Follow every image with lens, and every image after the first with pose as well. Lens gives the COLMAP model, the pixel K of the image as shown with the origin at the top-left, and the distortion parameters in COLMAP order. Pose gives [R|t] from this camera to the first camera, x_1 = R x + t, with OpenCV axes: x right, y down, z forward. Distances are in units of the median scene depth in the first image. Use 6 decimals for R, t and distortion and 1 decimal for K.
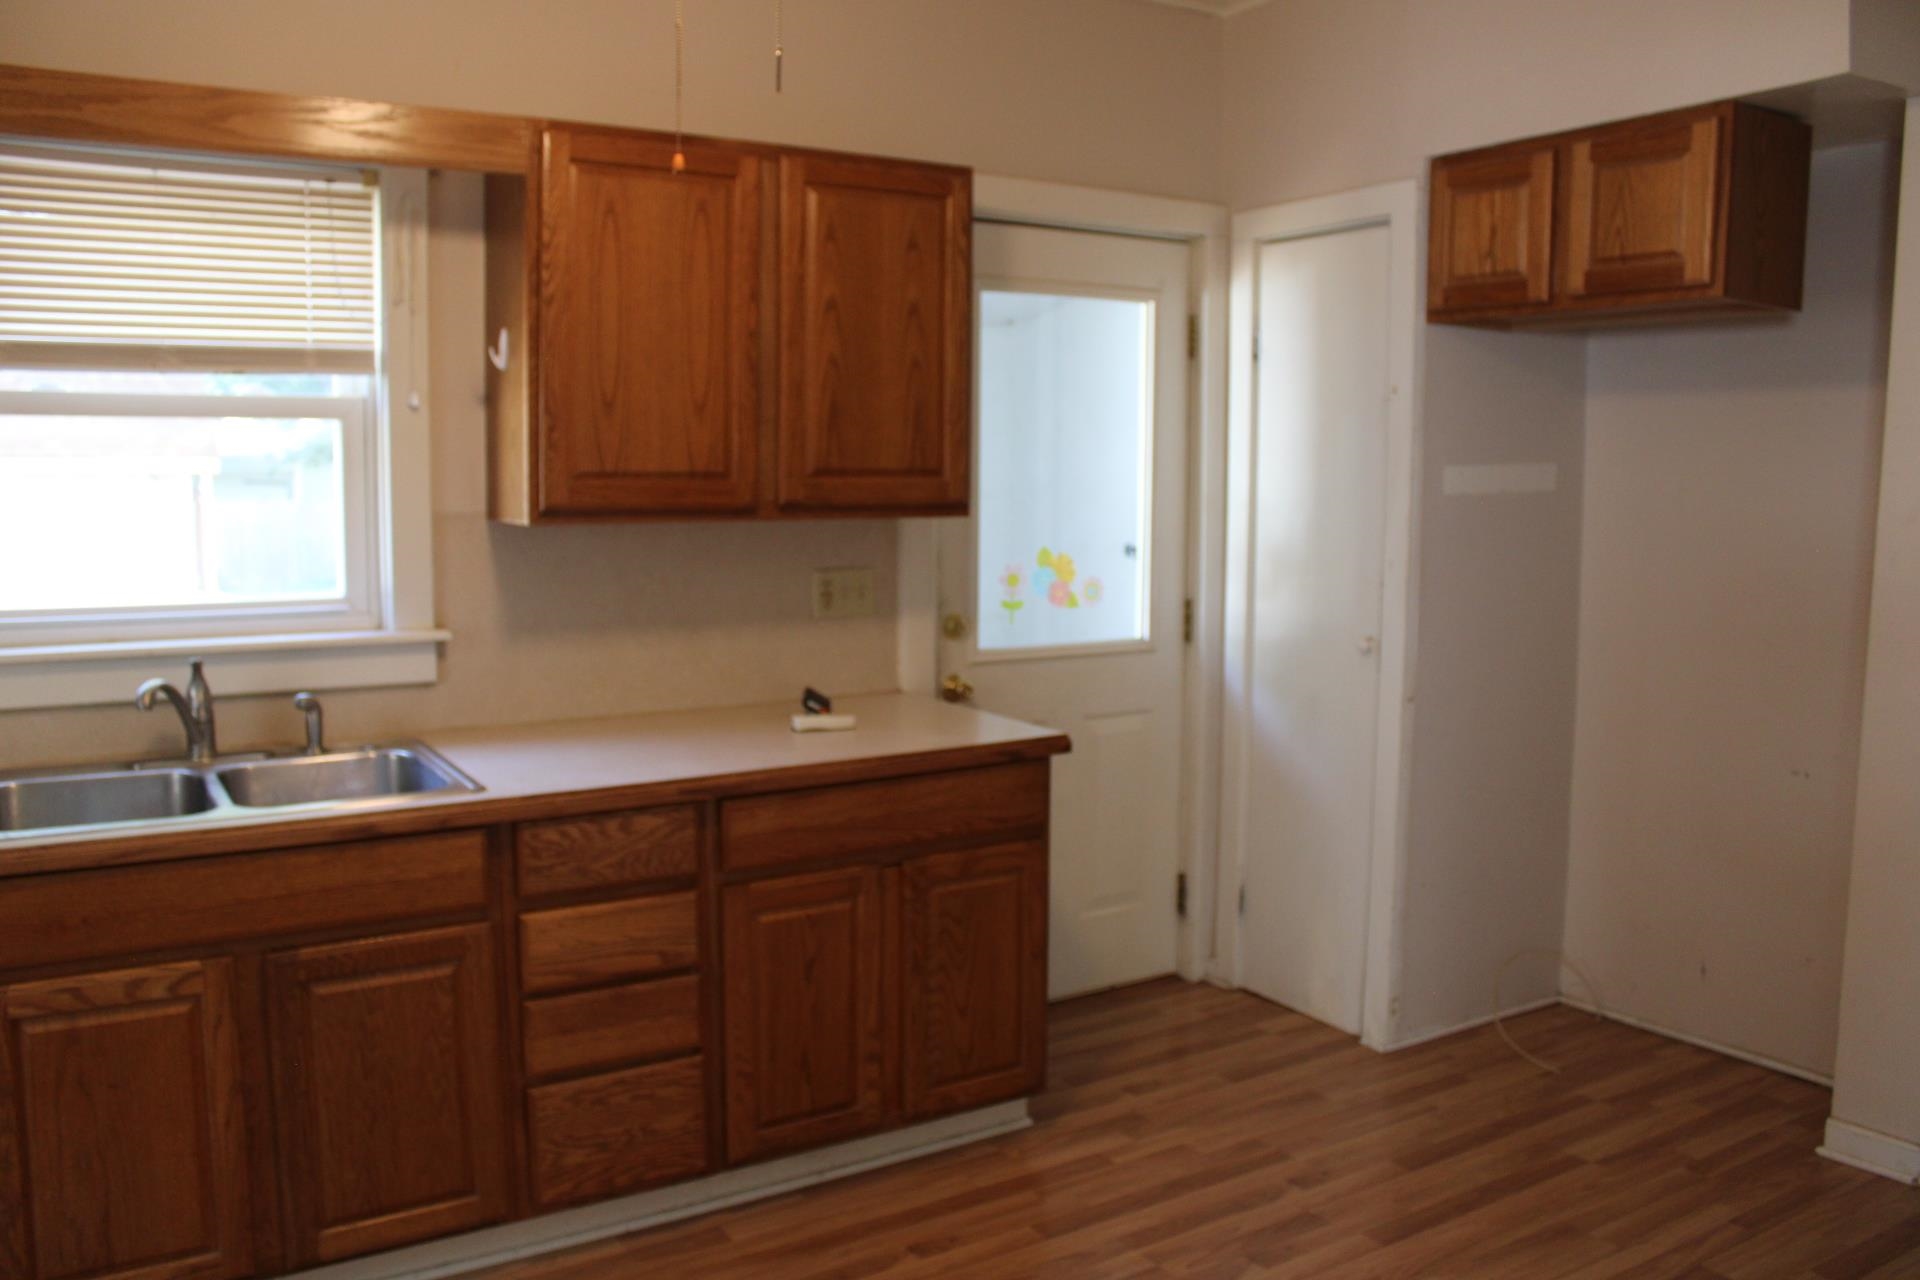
lens RADIAL K [[1585.7, 0, 953.3], [0, 1585.7, 620.8], [0, 0, 1]] dist [-0.147247, 0.109902]
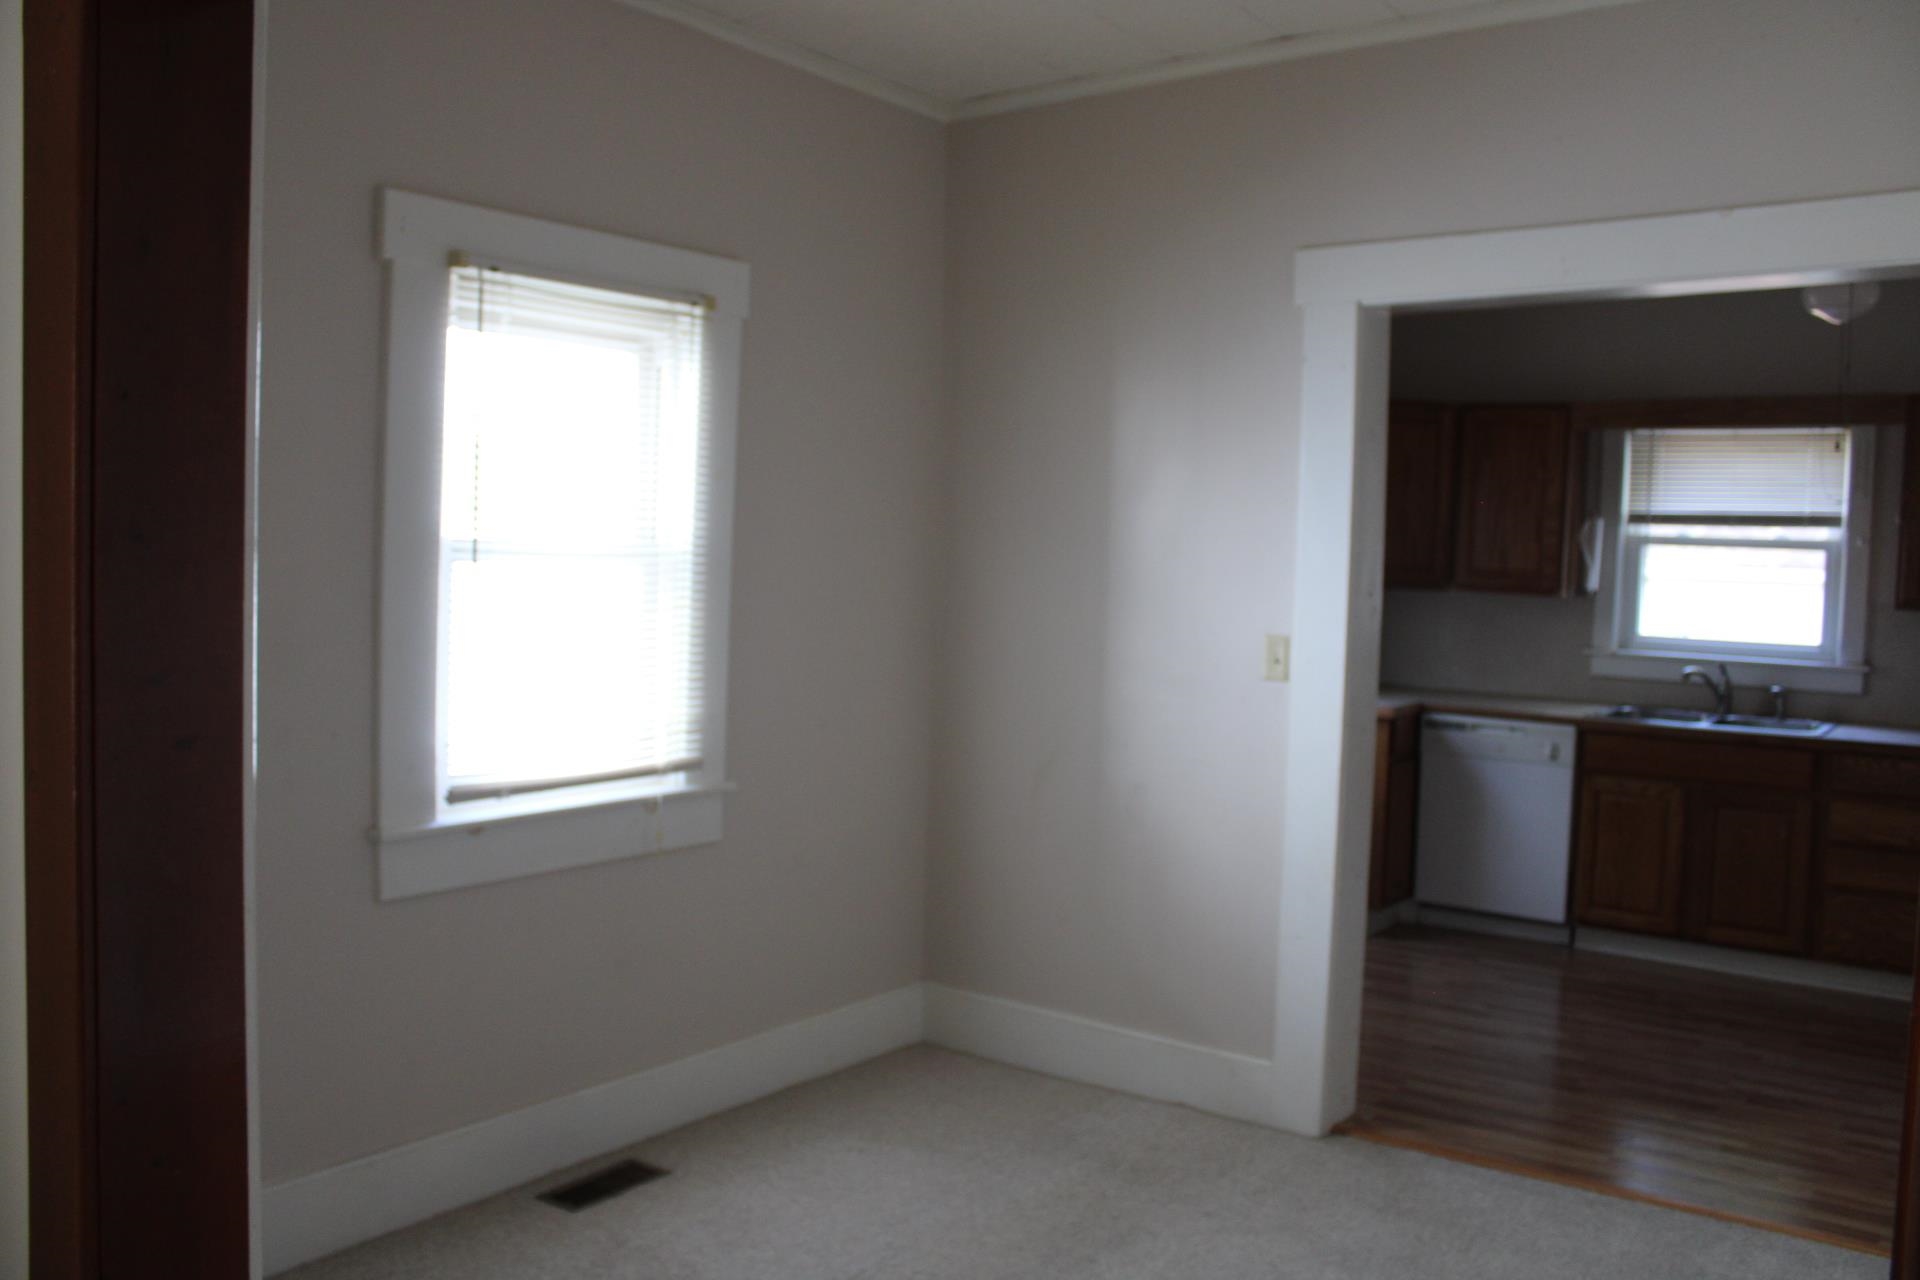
lens RADIAL K [[1585.7, 0, 955.0], [0, 1585.7, 639.2], [0, 0, 1]] dist [-0.147247, 0.109902]
pose [[0.369591, 0.060564, -0.927219, 0.976680], [-0.121502, 0.992456, 0.016395, 0.077873], [0.921216, 0.106600, 0.374162, -0.687639]]
